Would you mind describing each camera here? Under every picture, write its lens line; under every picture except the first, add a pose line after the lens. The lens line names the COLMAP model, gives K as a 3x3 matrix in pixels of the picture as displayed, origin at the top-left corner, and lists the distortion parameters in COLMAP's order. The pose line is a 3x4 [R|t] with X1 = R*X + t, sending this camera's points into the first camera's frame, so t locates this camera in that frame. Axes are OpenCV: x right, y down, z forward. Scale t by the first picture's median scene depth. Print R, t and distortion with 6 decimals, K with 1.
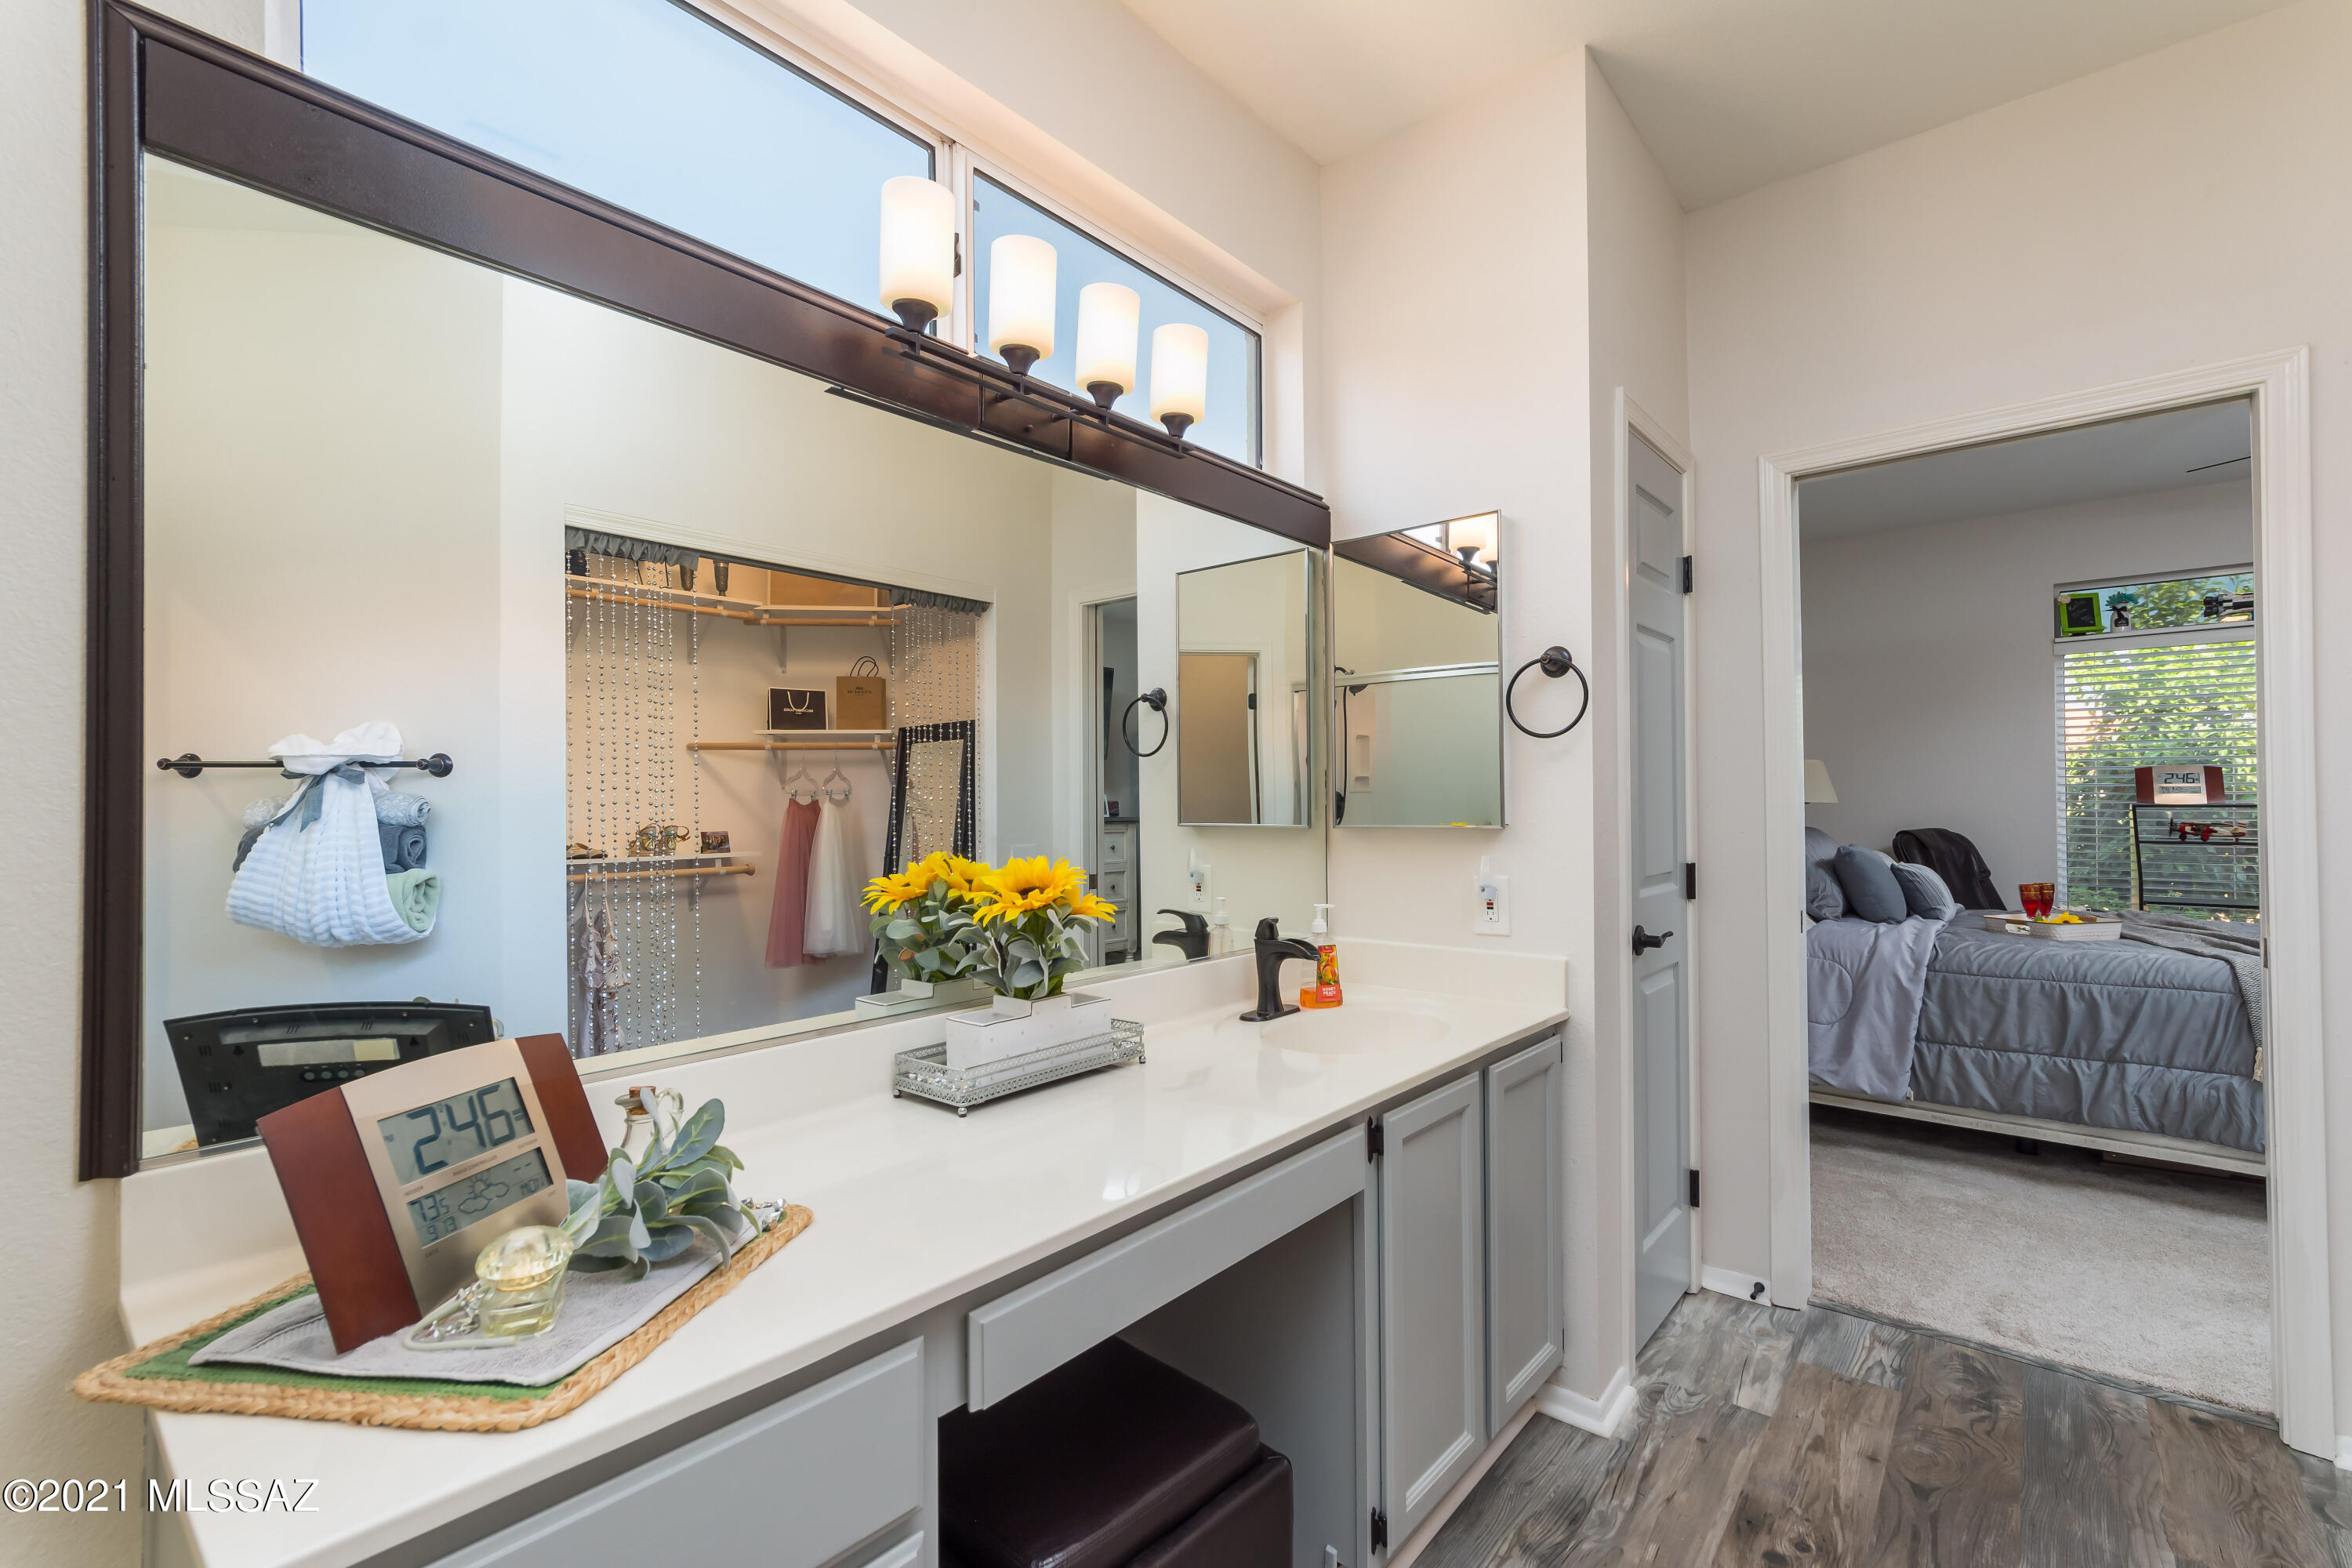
lens RADIAL K [[1024.2, 0, 1177.1], [0, 1024.2, 793.4], [0, 0, 1]] dist [-0.001589, 0.001069]
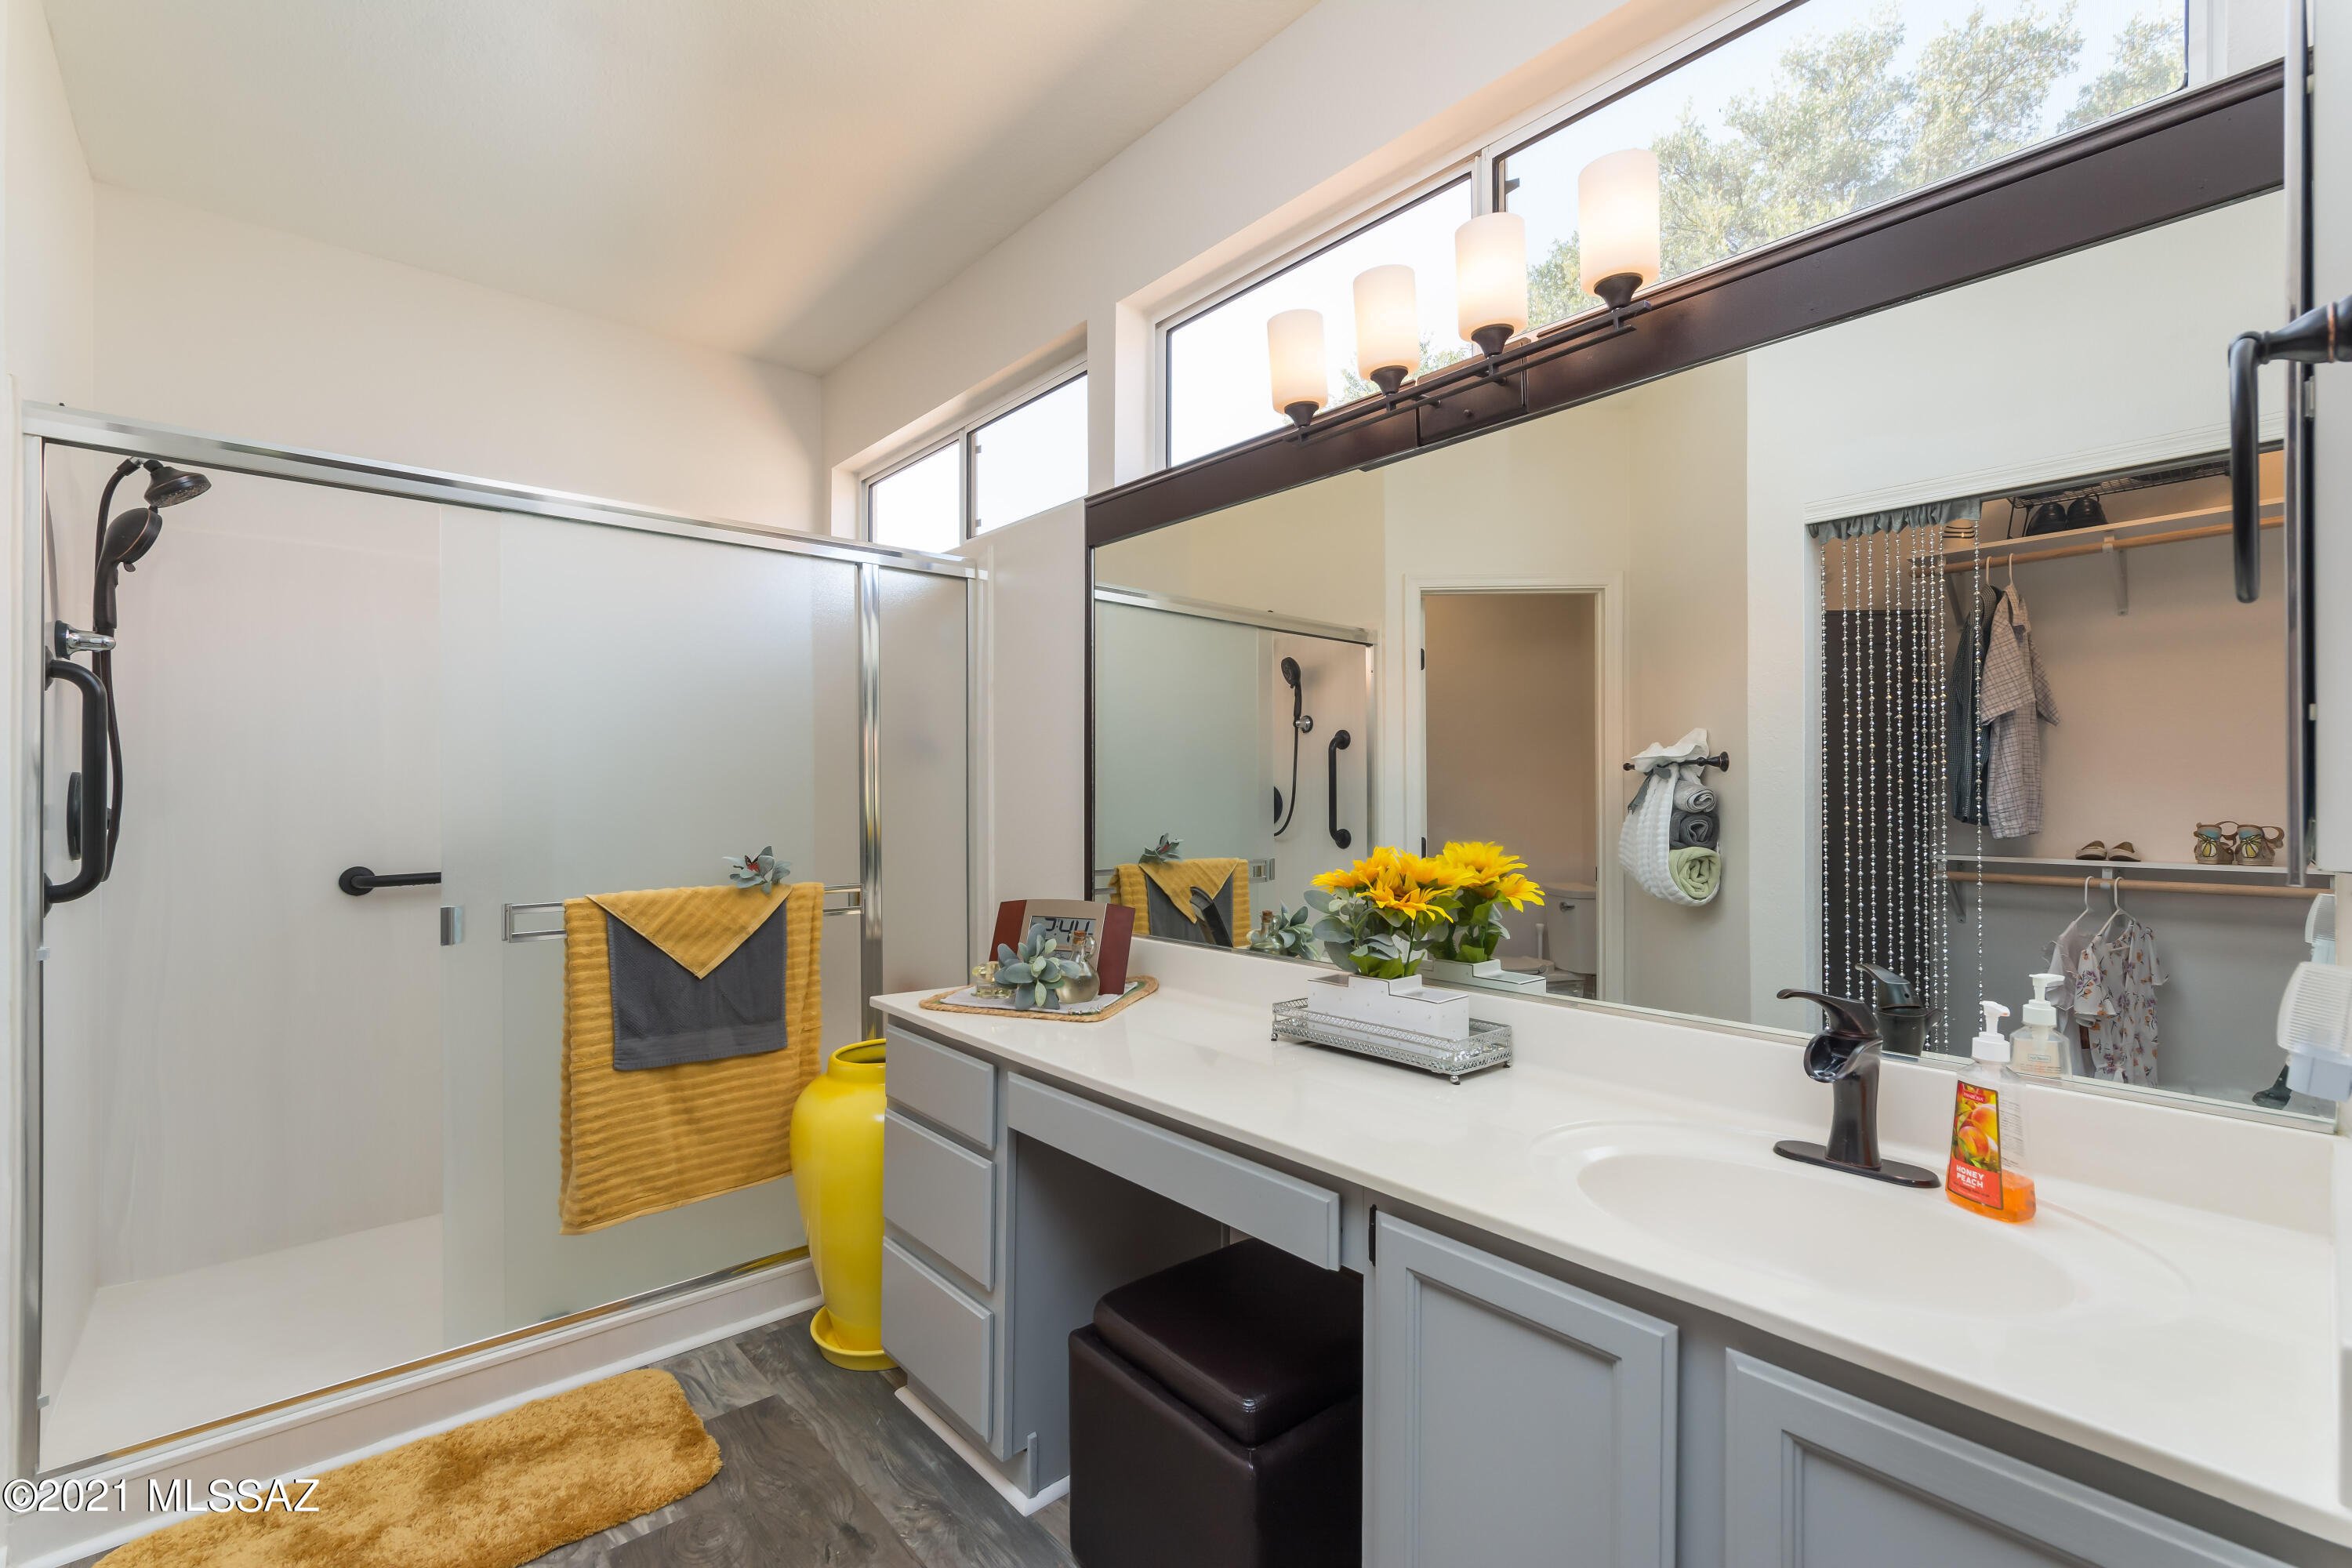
lens RADIAL K [[1024.6, 0, 1175.6], [0, 1024.6, 795.7], [0, 0, 1]] dist [-0.001001, 0.001685]
pose [[-0.142408, 0.003438, -0.989802, 0.578643], [0.008748, 0.999959, 0.002215, 0.003410], [0.989769, -0.008344, -0.142433, 0.572917]]
